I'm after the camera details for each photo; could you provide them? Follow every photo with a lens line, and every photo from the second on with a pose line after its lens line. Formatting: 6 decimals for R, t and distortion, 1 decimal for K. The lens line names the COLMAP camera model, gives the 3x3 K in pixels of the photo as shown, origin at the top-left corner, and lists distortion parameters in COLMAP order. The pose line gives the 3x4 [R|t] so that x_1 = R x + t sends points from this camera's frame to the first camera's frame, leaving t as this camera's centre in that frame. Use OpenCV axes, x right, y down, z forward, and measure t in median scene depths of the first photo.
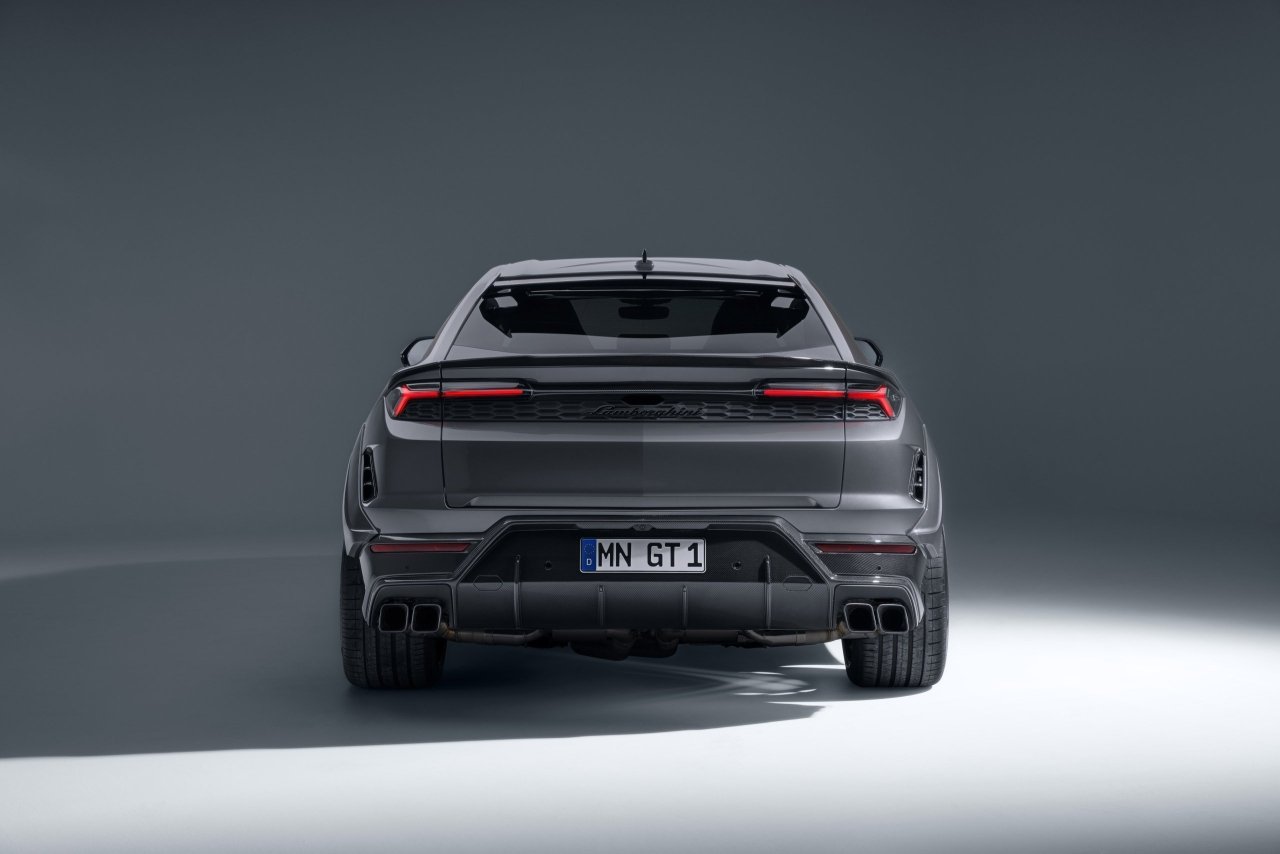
lens RADIAL K [[2119.8, 0, 640.0], [0, 2119.8, 427.0], [0, 0, 1]] dist [0.271583, 0.007487]
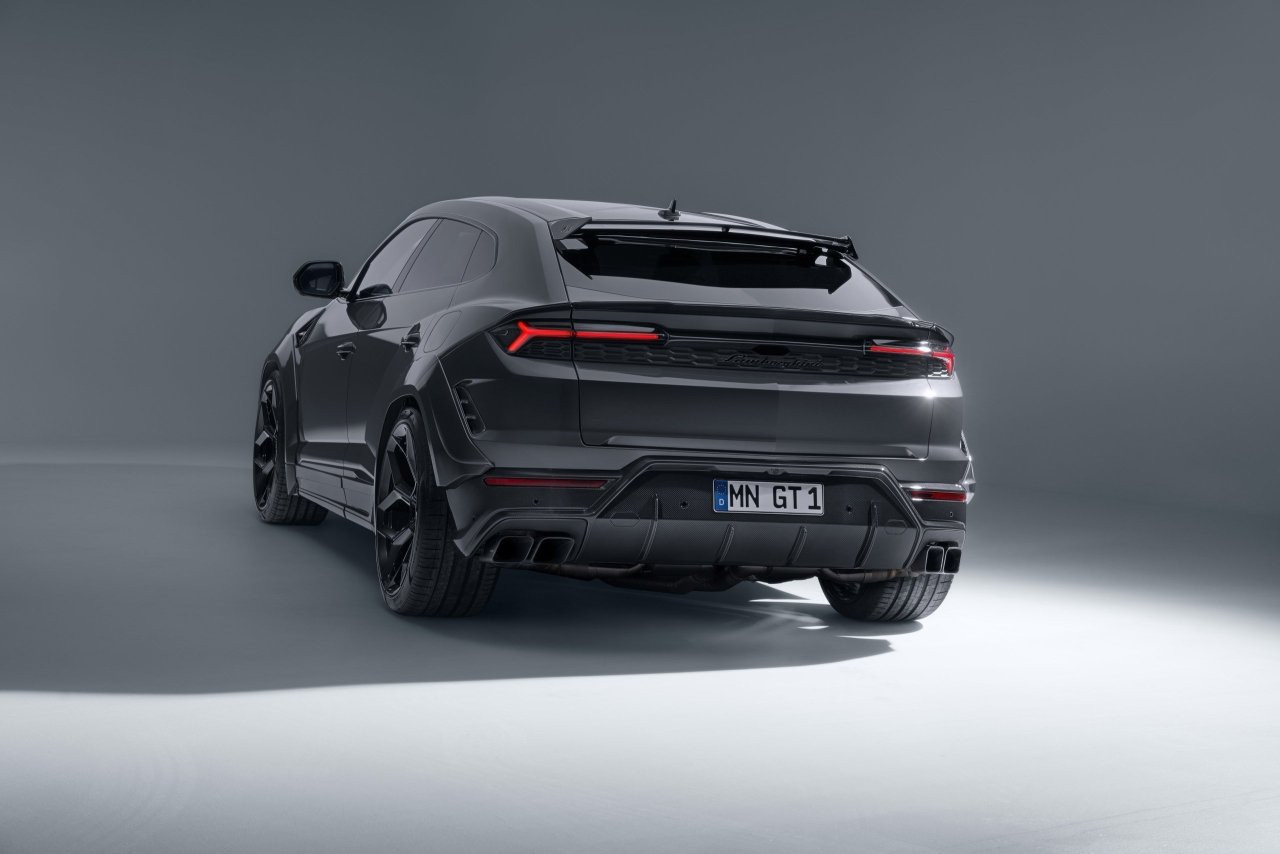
lens RADIAL K [[2119.8, 0, 640.0], [0, 2119.8, 427.0], [0, 0, 1]] dist [0.271583, 0.007487]
pose [[0.957571, 0.038486, 0.285617, -0.361509], [-0.048187, 0.998473, 0.027013, -0.000081], [-0.284141, -0.039629, 0.957963, 0.005309]]
